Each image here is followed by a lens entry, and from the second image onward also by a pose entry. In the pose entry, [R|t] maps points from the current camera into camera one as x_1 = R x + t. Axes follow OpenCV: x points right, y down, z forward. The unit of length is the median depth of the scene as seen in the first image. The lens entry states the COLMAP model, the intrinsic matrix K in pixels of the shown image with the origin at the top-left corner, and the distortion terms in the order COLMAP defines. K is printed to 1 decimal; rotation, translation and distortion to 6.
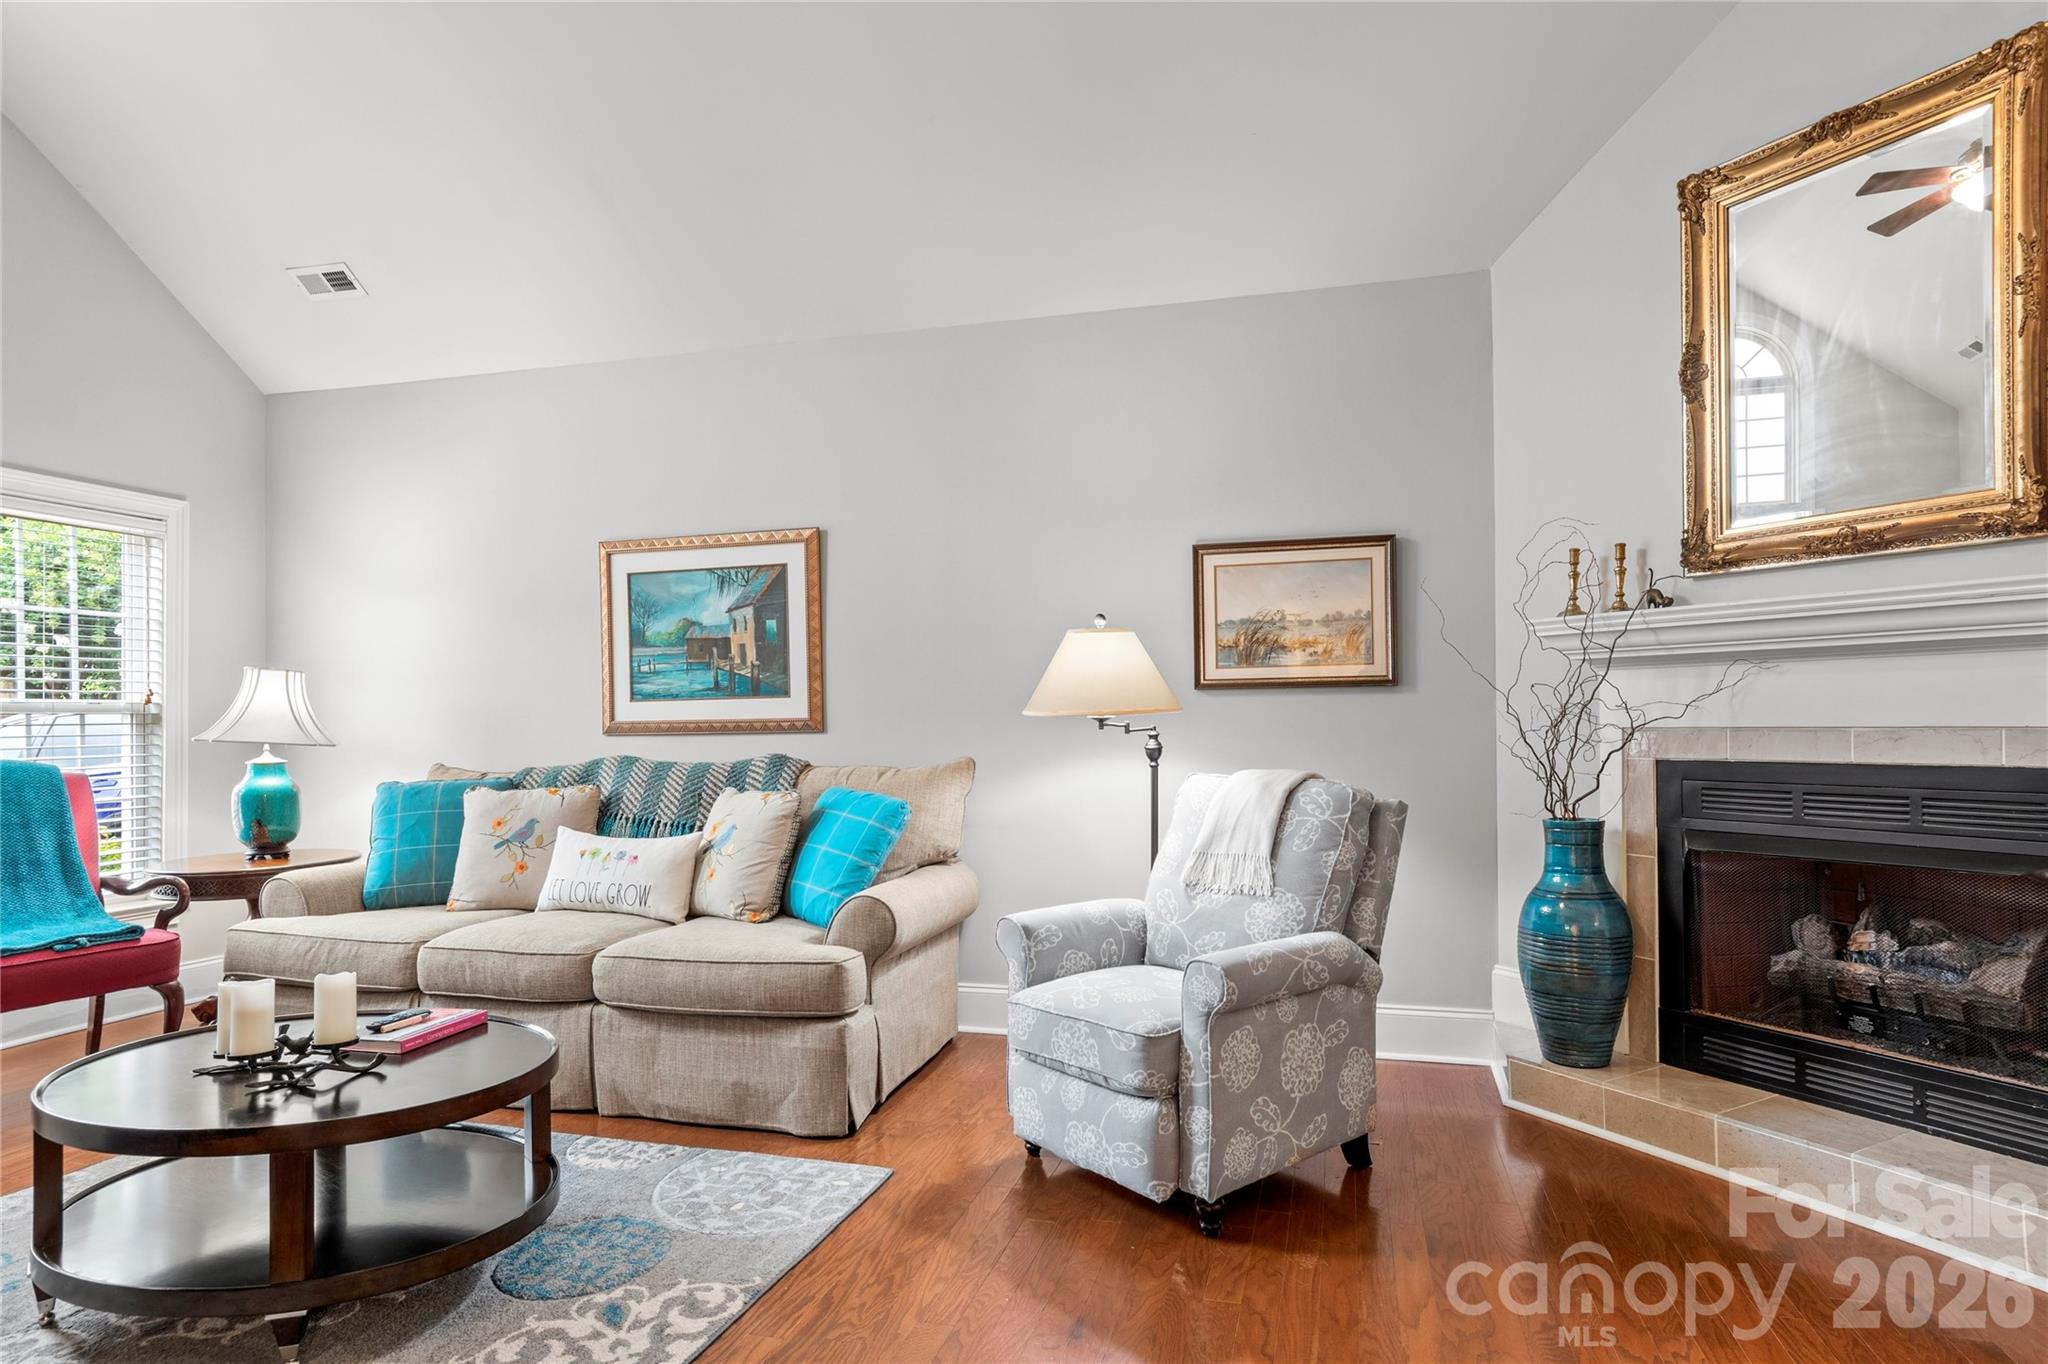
lens RADIAL K [[1128.1, 0, 1026.2], [0, 1128.1, 695.7], [0, 0, 1]] dist [0.005001, 0.000929]
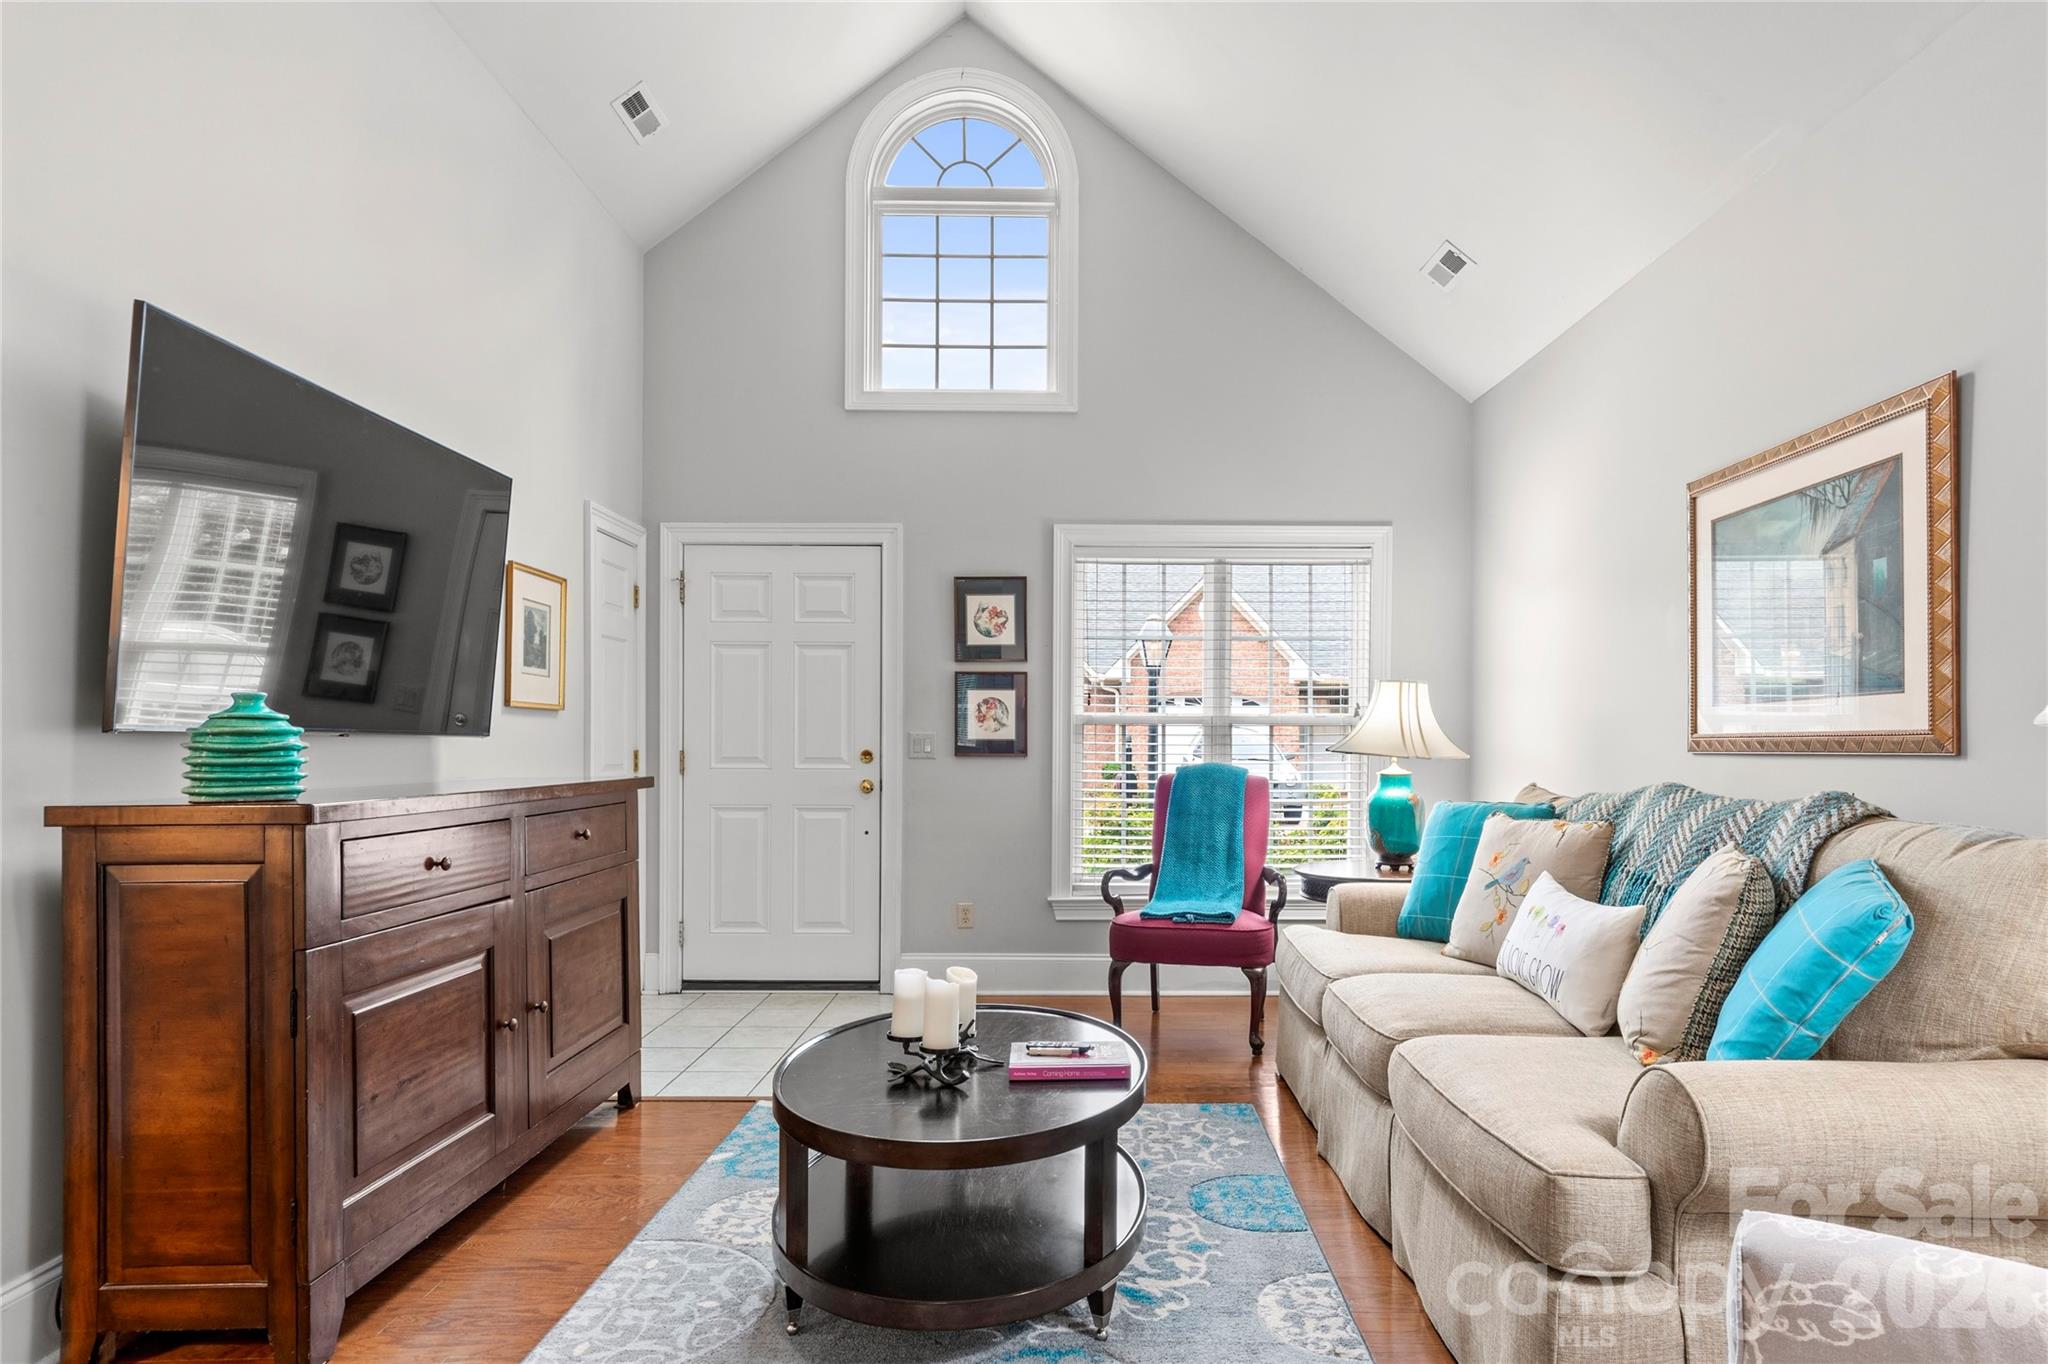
lens RADIAL K [[1128.1, 0, 1033.9], [0, 1128.1, 733.5], [0, 0, 1]] dist [0.005001, 0.000929]
pose [[0.268331, 0.003983, -0.963319, 0.214413], [0.017804, 0.999800, 0.009093, 0.008759], [0.963162, -0.019591, 0.268206, 0.434975]]
